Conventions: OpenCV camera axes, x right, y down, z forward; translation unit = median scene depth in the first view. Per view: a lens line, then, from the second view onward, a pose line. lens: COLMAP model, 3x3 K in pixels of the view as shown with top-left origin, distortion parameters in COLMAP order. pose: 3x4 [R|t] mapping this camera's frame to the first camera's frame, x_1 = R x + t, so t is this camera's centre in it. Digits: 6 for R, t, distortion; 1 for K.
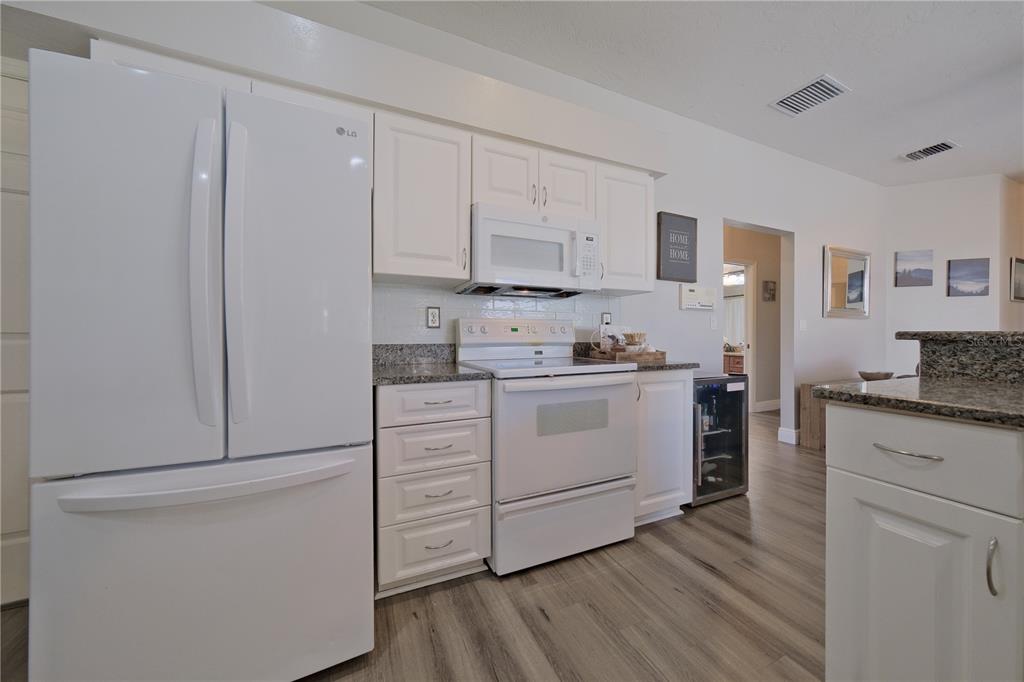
lens RADIAL K [[360.5, 0, 512.0], [0, 360.5, 341.0], [0, 0, 1]] dist [-0.000409, 0.000137]
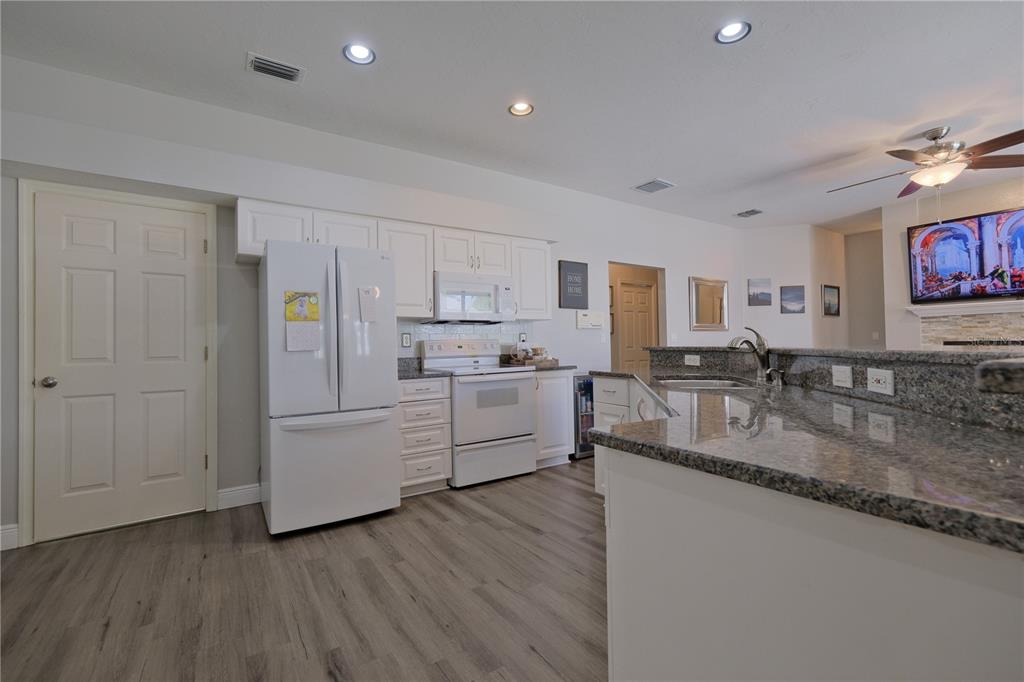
lens RADIAL K [[456.6, 0, 512.0], [0, 456.6, 341.0], [0, 0, 1]] dist [0.017292, 0.000327]
pose [[0.986576, -0.017180, 0.162394, -0.092007], [0.021213, 0.999507, -0.023135, -0.007625], [-0.161916, 0.026269, 0.986455, -0.957697]]
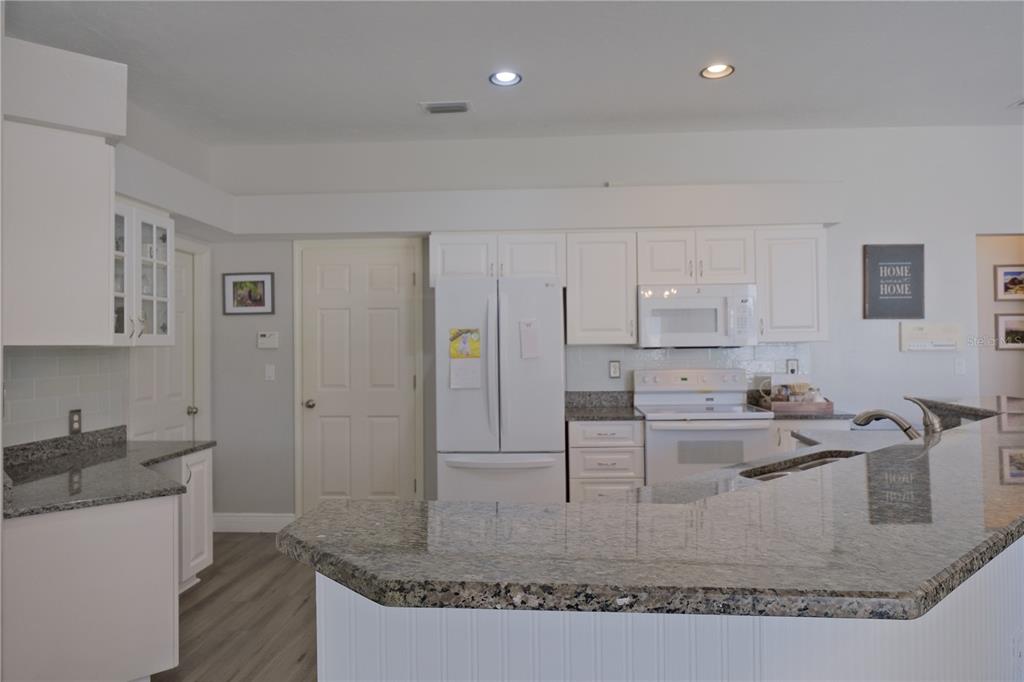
lens RADIAL K [[689.9, 0, 512.0], [0, 689.9, 341.0], [0, 0, 1]] dist [-0.003352, -0.000157]
pose [[0.886639, -0.013353, -0.462269, 0.558829], [0.005543, 0.999818, -0.018248, -0.120450], [0.462429, 0.013618, 0.886552, -1.246100]]
